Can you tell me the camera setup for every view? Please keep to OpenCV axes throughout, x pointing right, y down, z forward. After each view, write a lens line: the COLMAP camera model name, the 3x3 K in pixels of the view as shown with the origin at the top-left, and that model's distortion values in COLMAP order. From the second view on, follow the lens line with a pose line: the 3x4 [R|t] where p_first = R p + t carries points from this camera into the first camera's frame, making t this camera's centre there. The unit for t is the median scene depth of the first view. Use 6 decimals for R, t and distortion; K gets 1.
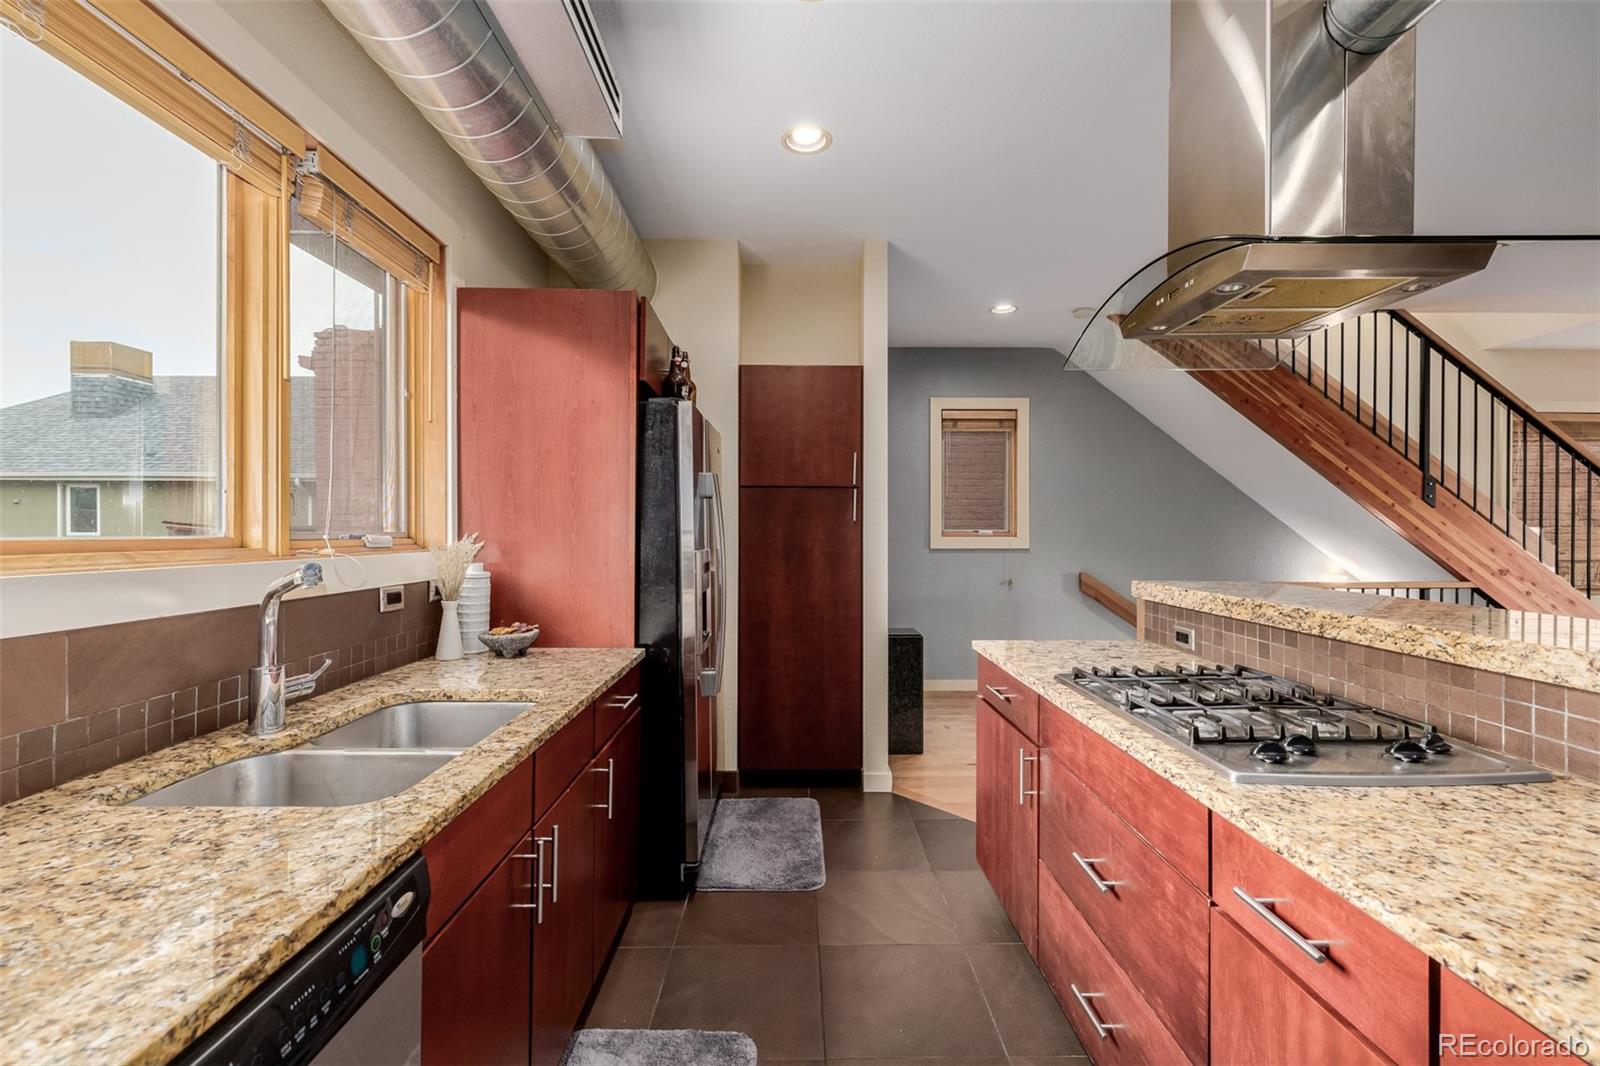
lens RADIAL K [[679.3, 0, 802.2], [0, 679.3, 531.7], [0, 0, 1]] dist [0.001608, 0.000203]
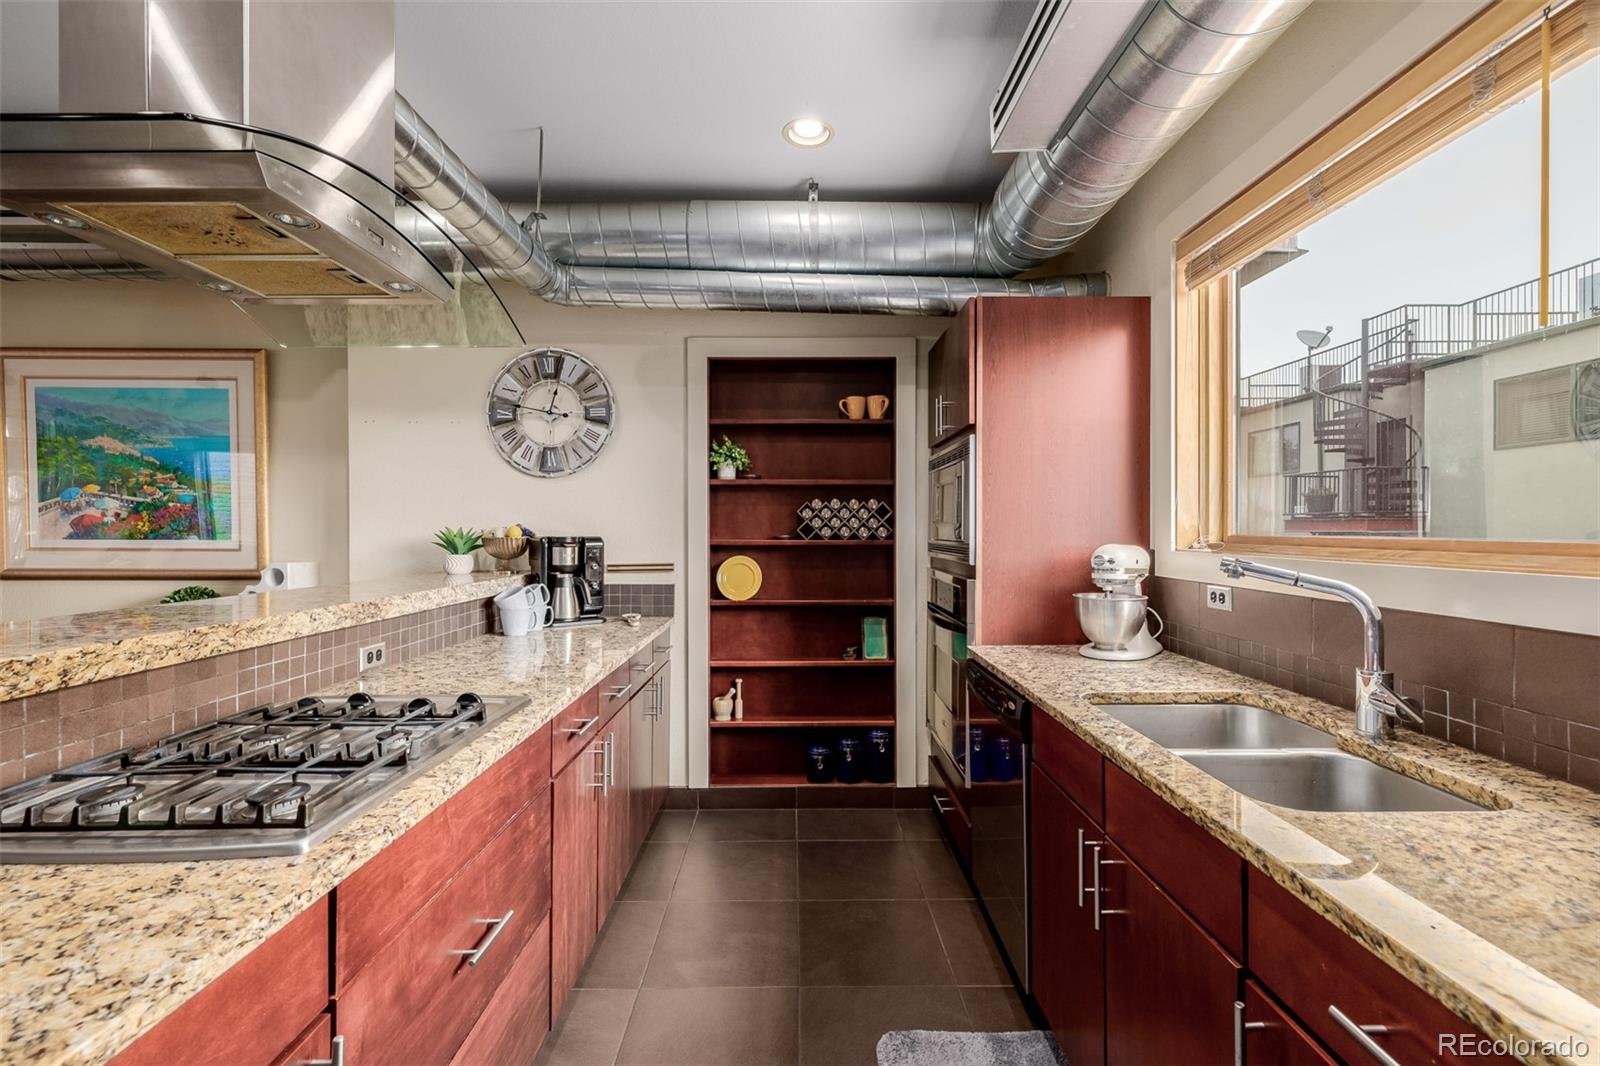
lens RADIAL K [[679.3, 0, 802.2], [0, 679.3, 531.7], [0, 0, 1]] dist [0.001608, 0.000203]
pose [[-0.999996, -0.002775, 0.000306, 0.043019], [-0.002774, 0.999985, 0.004683, -0.005772], [-0.000319, 0.004683, -0.999989, 1.909555]]
